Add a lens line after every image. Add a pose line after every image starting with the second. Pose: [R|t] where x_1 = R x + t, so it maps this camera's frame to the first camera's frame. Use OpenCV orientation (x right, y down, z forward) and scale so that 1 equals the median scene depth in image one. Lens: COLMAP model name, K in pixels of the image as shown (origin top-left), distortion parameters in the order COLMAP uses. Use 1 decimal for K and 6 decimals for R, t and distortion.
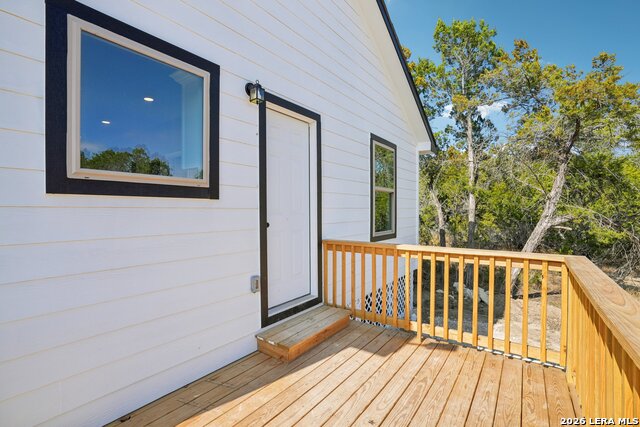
lens RADIAL K [[299.7, 0, 319.7], [0, 299.7, 212.0], [0, 0, 1]] dist [-0.051023, 0.020469]
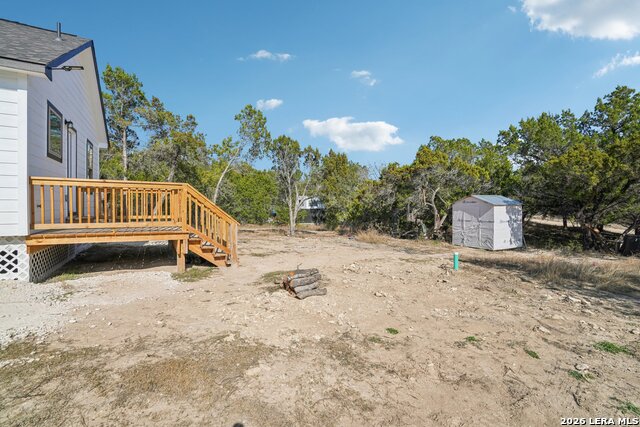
lens RADIAL K [[299.4, 0, 322.2], [0, 299.4, 206.1], [0, 0, 1]] dist [-0.048731, 0.000515]
pose [[0.408860, -0.003011, 0.912592, -1.267747], [0.004058, 0.999991, 0.001481, 0.253236], [-0.912588, 0.003098, 0.408868, -1.600909]]
